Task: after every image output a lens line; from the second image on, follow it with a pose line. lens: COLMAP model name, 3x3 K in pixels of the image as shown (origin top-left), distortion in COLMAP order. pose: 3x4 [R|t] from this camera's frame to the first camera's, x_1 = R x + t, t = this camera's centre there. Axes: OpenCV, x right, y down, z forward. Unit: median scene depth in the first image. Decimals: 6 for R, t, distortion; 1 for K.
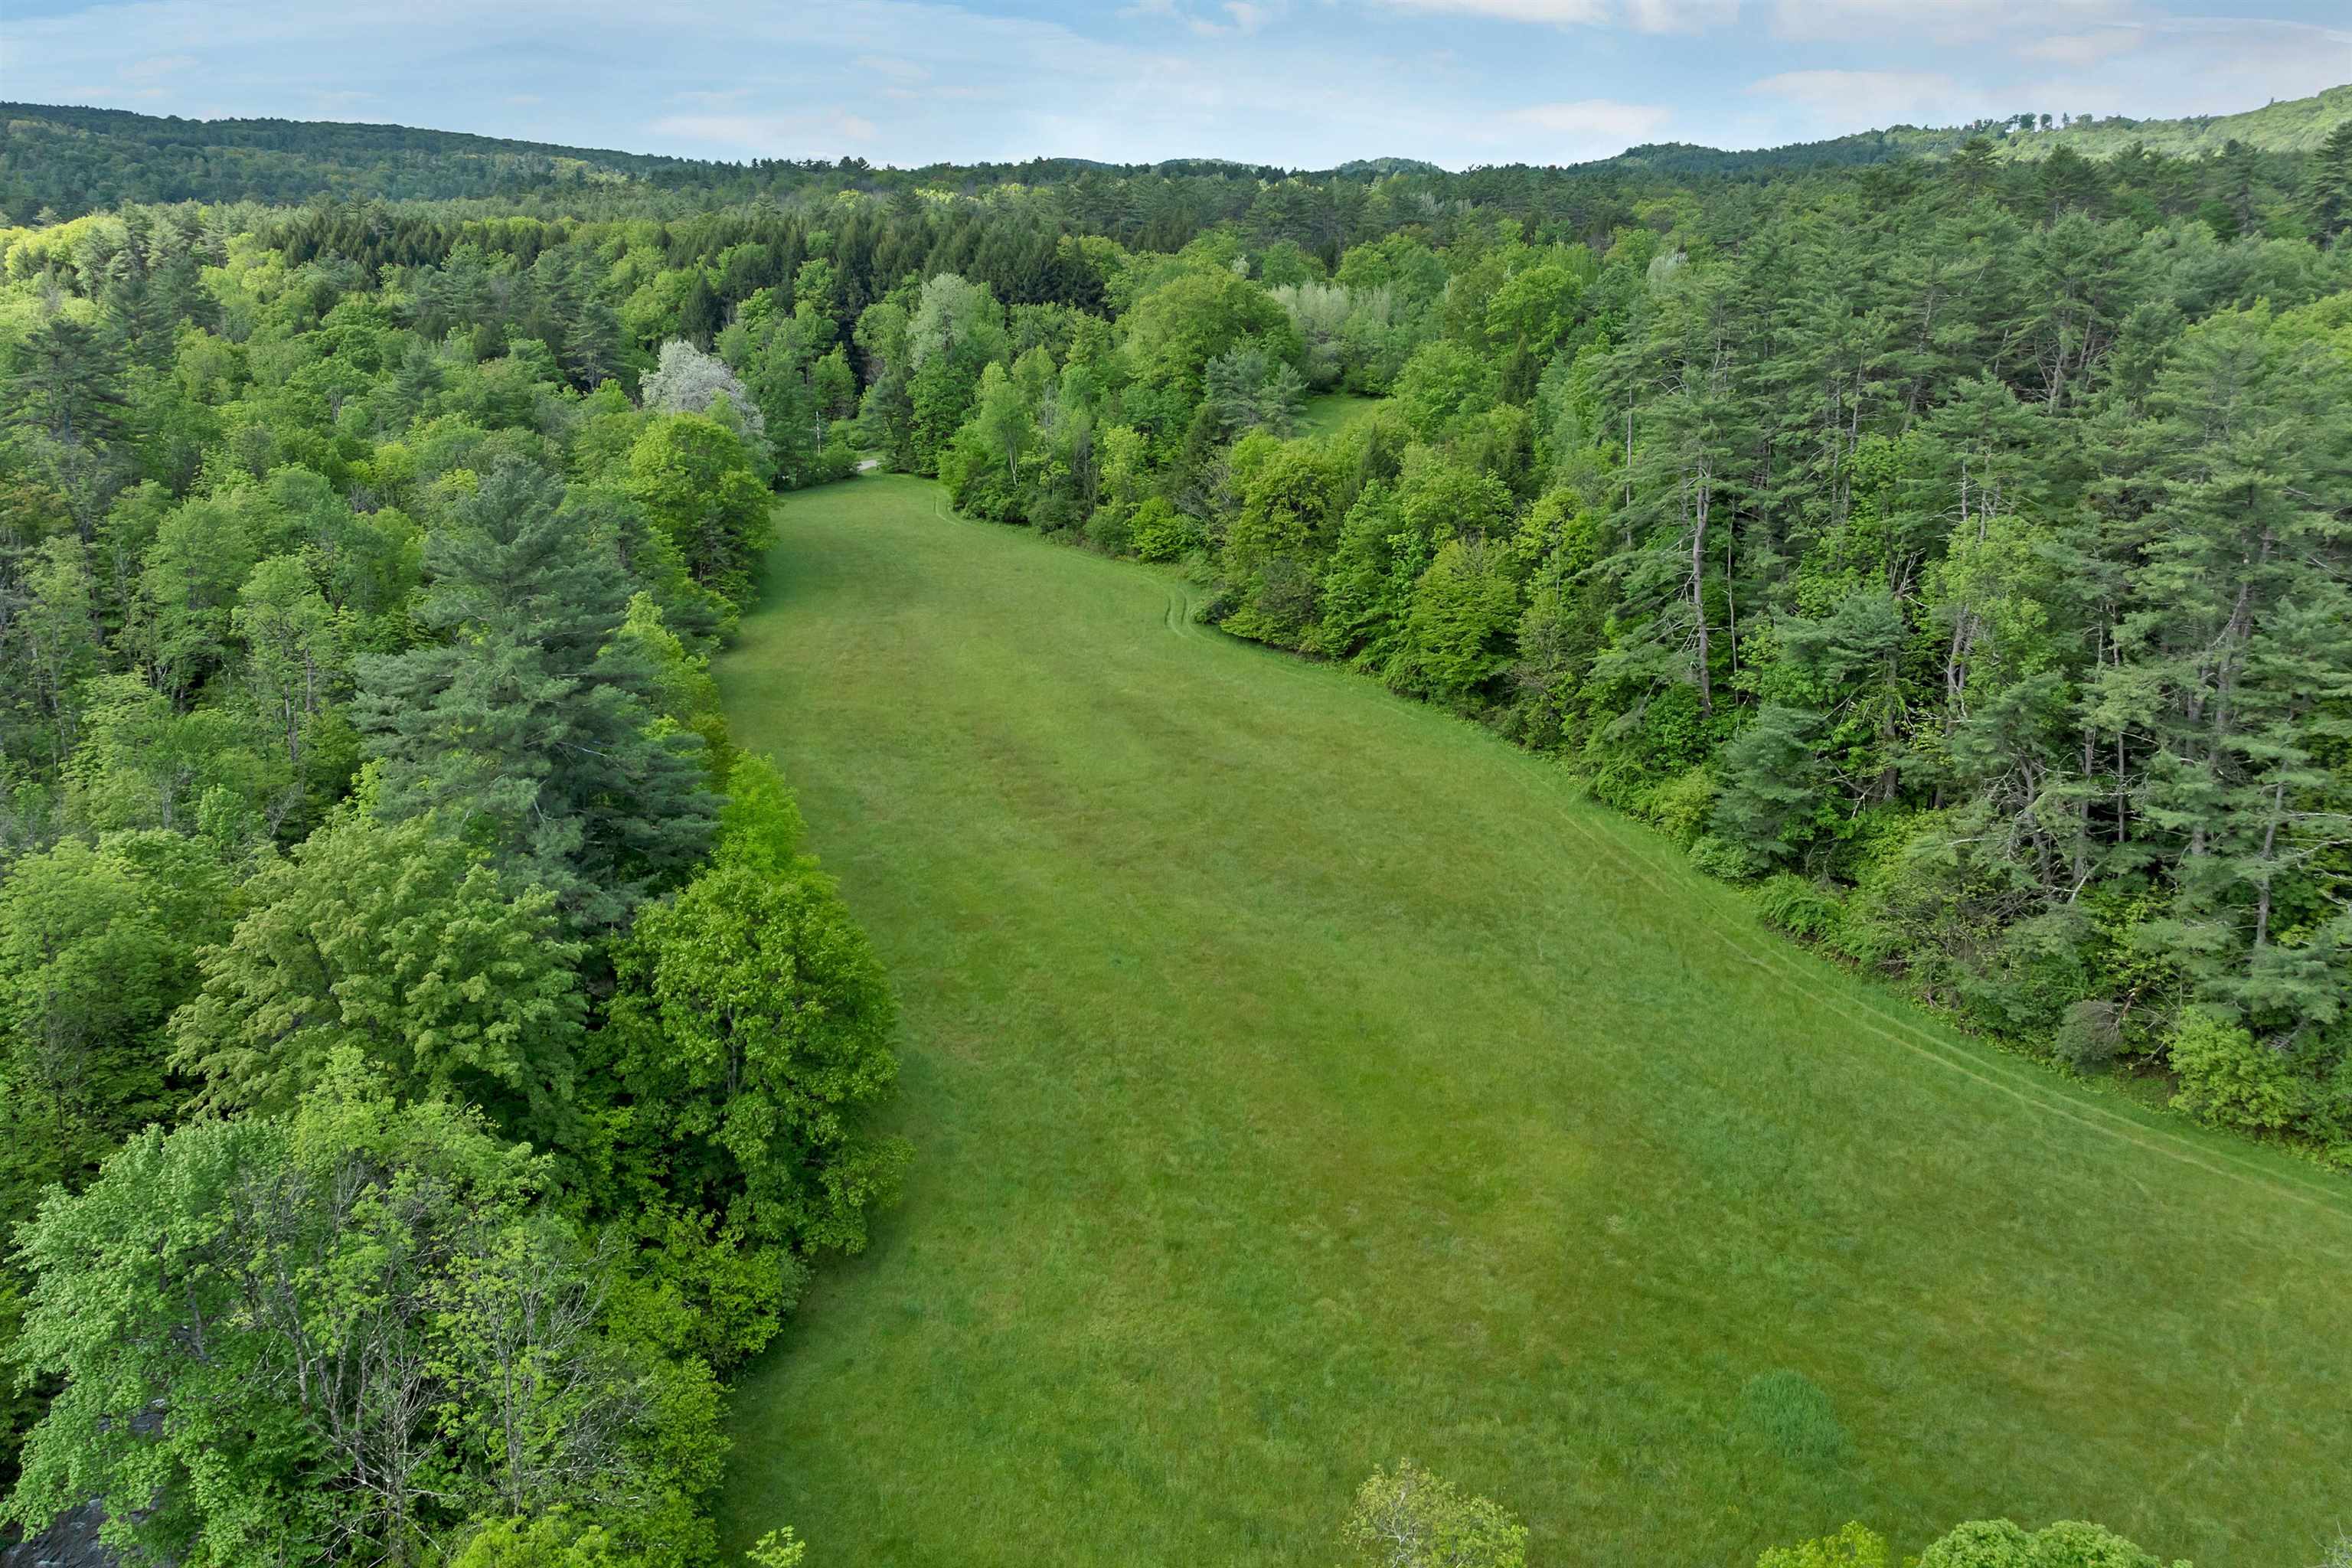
lens RADIAL K [[1689.9, 0, 1180.6], [0, 1689.9, 747.5], [0, 0, 1]] dist [-0.033573, -0.009149]
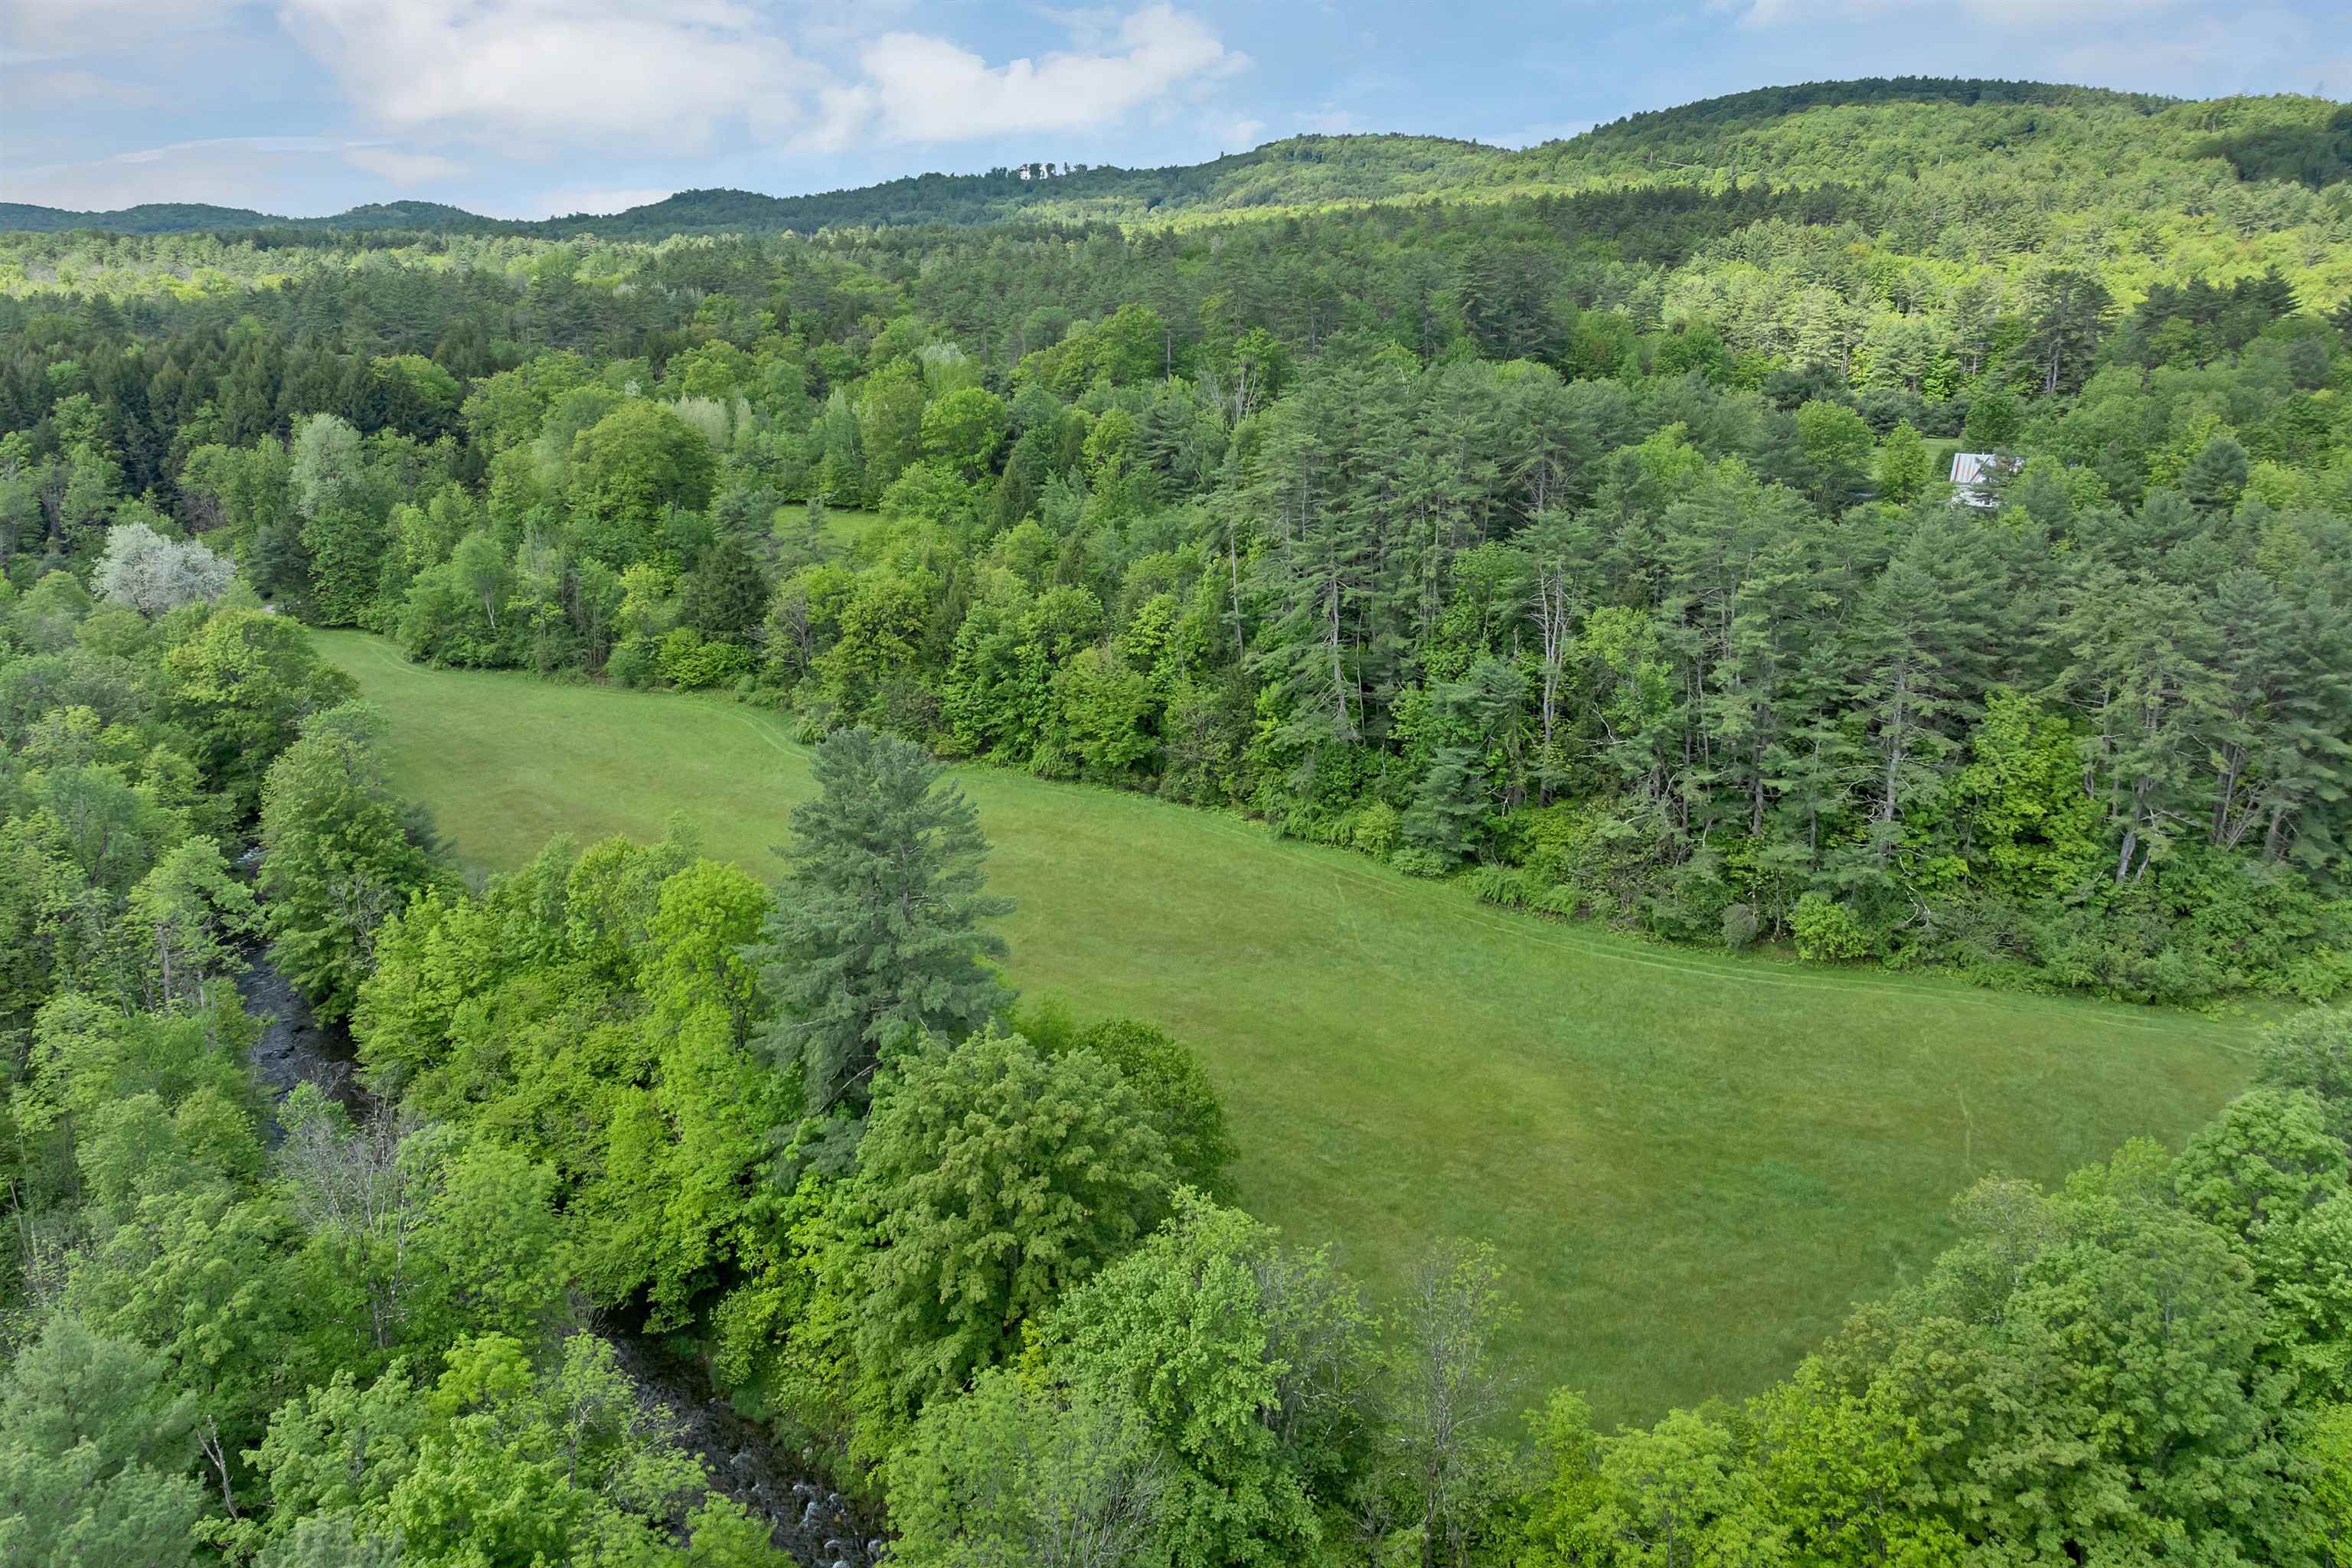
lens RADIAL K [[1689.9, 0, 1180.6], [0, 1689.9, 747.5], [0, 0, 1]] dist [-0.033573, -0.009149]
pose [[0.853977, -0.154127, 0.496959, -0.362473], [0.163383, 0.986243, 0.025116, -0.065739], [-0.493993, 0.059746, 0.867411, -0.072869]]
